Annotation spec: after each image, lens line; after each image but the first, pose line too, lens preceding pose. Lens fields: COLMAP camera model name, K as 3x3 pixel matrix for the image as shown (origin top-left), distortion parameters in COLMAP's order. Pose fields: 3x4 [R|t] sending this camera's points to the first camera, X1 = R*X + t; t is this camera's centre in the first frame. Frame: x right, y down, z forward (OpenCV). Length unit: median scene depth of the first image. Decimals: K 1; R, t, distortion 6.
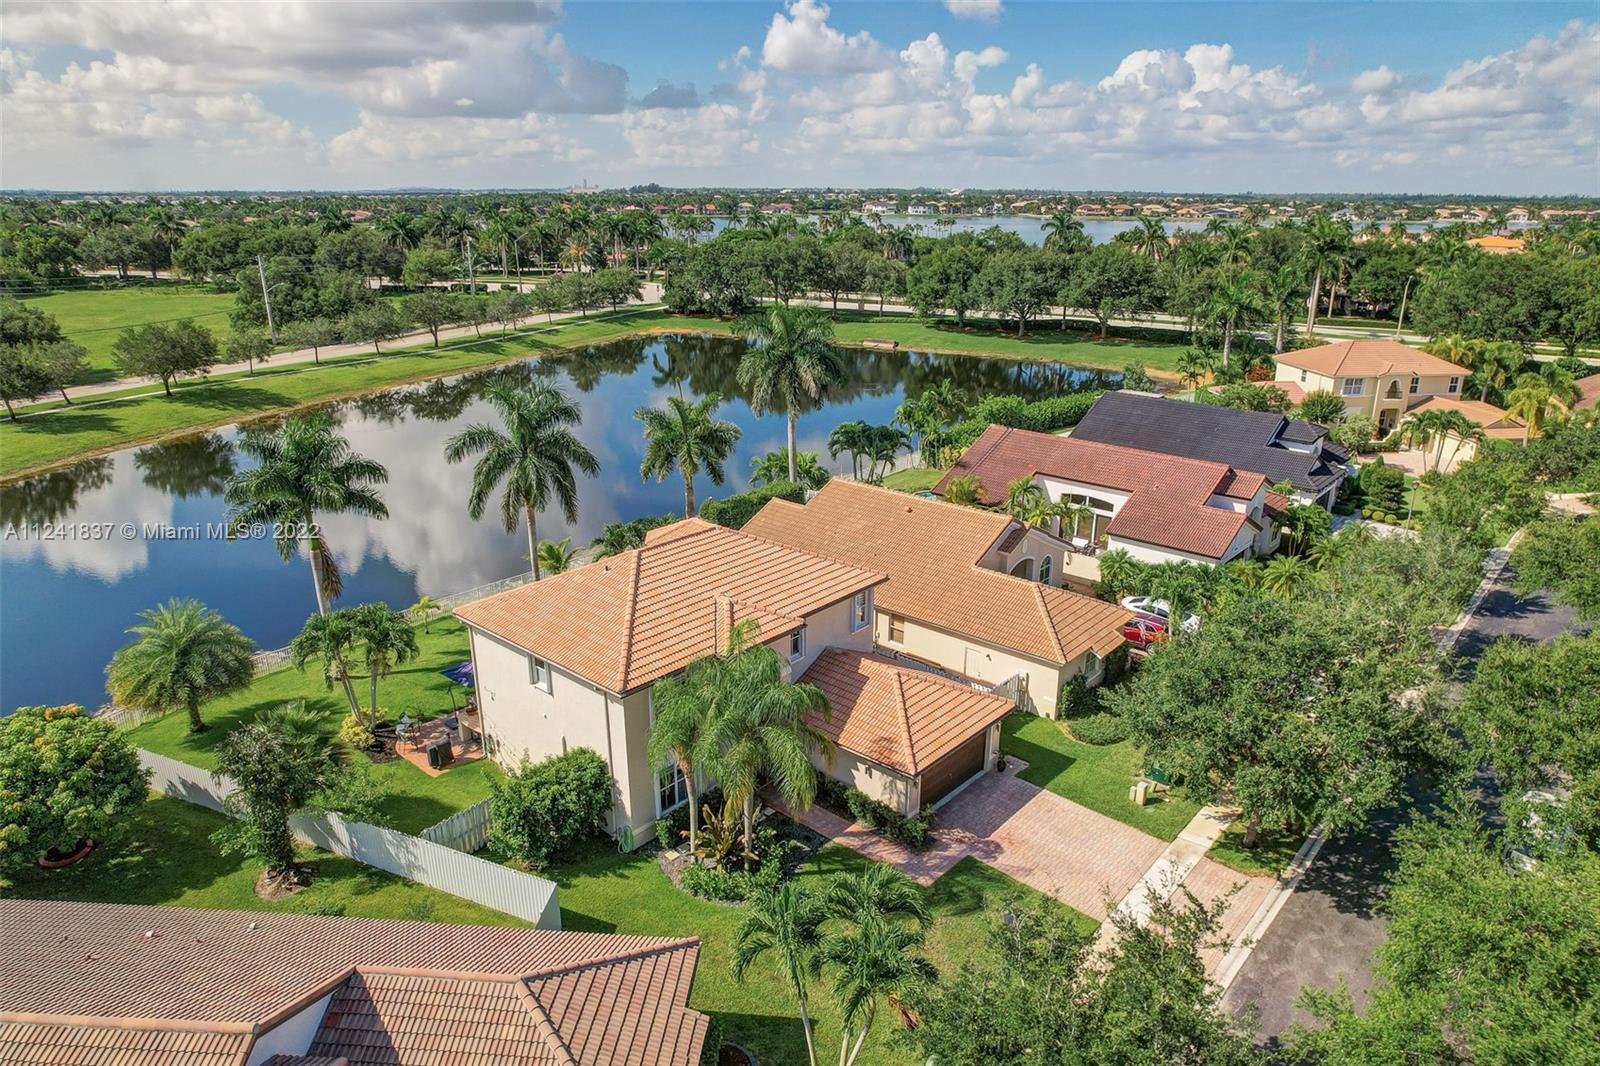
lens RADIAL K [[1037.9, 0, 806.2], [0, 1037.9, 533.2], [0, 0, 1]] dist [-0.071972, 0.072278]
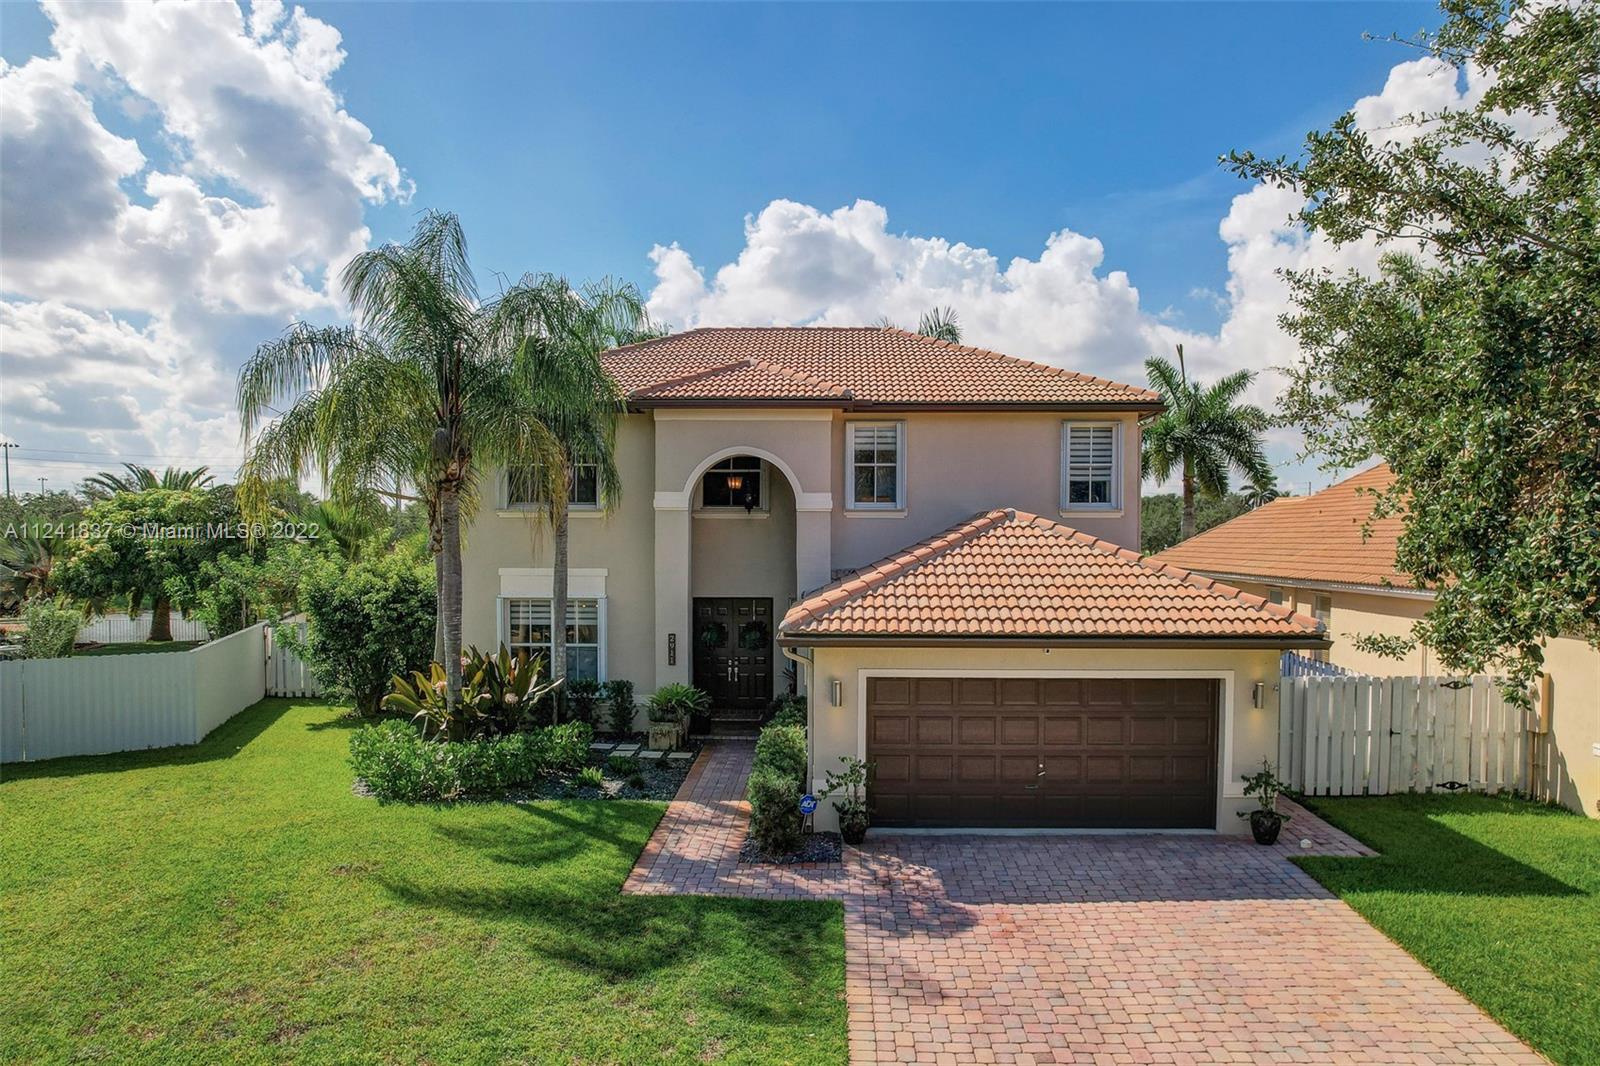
lens RADIAL K [[1039.8, 0, 808.9], [0, 1039.8, 541.2], [0, 0, 1]] dist [-0.079364, 0.074122]
pose [[0.646320, 0.006195, -0.763042, 0.088139], [-0.244871, 0.948765, -0.199710, 0.062002], [0.722710, 0.315923, 0.614722, 0.173487]]
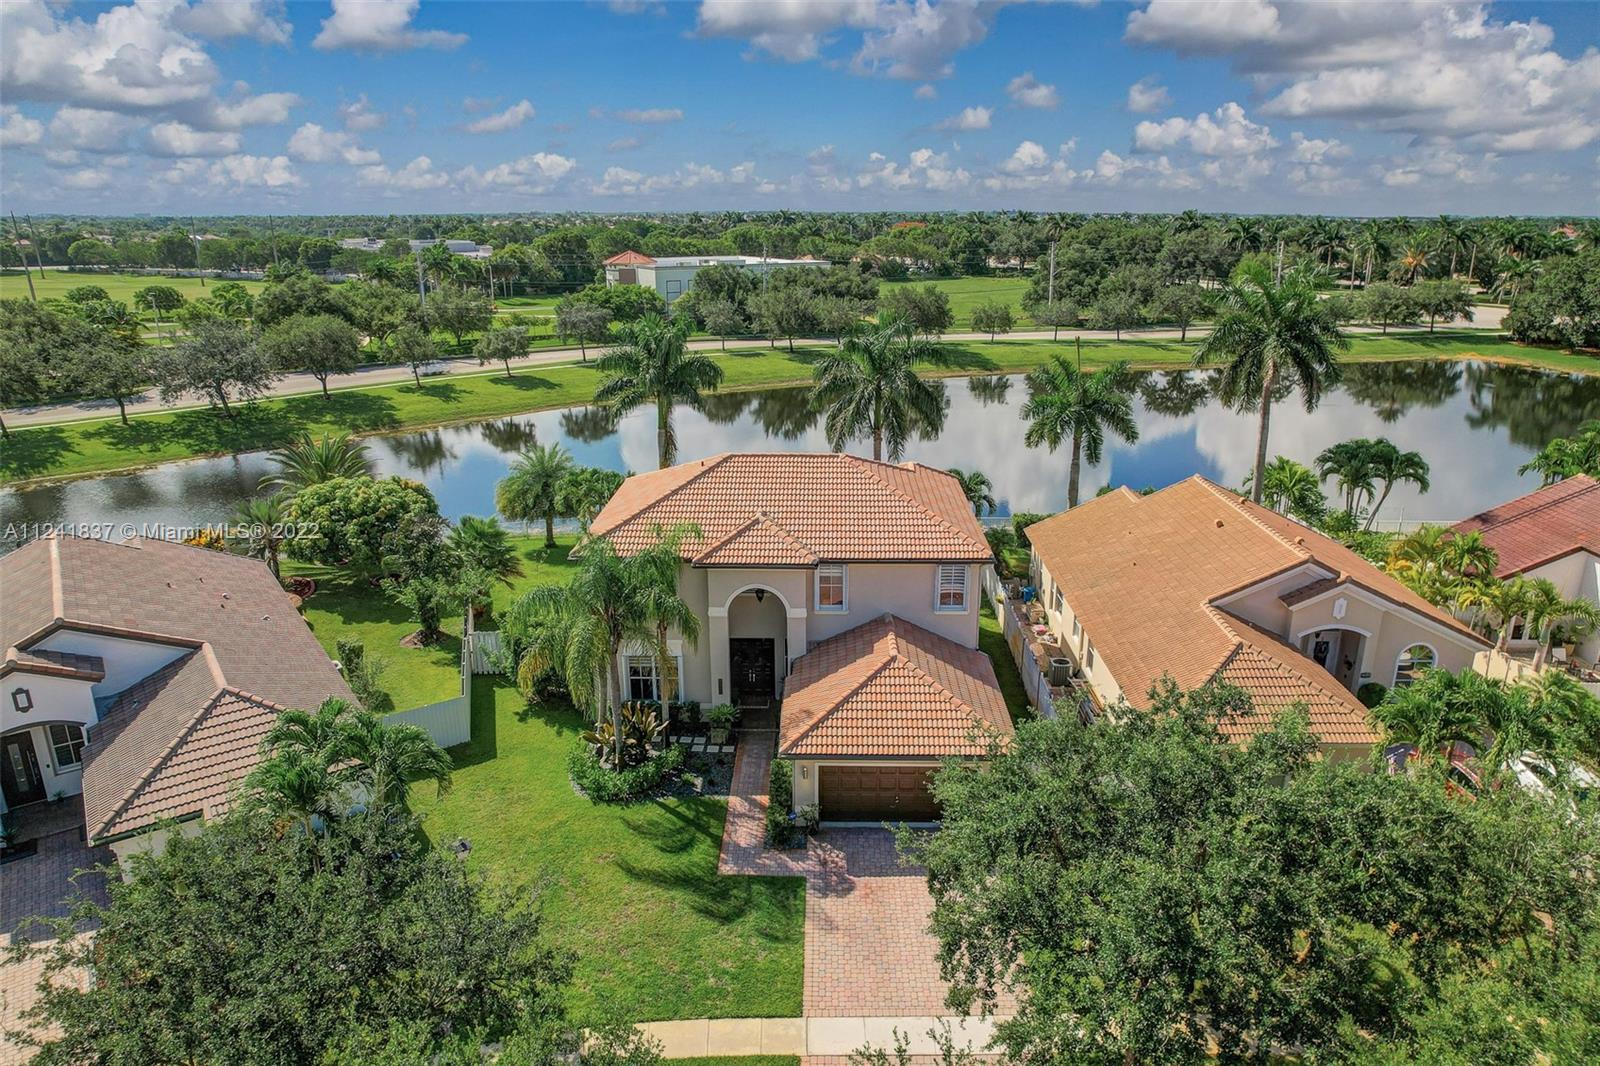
lens RADIAL K [[1039.8, 0, 808.9], [0, 1039.8, 541.2], [0, 0, 1]] dist [-0.079364, 0.074122]
pose [[0.649823, 0.231130, -0.724092, 0.153631], [-0.240950, 0.966152, 0.092160, -0.002978], [0.720884, 0.114582, 0.683519, 0.096442]]
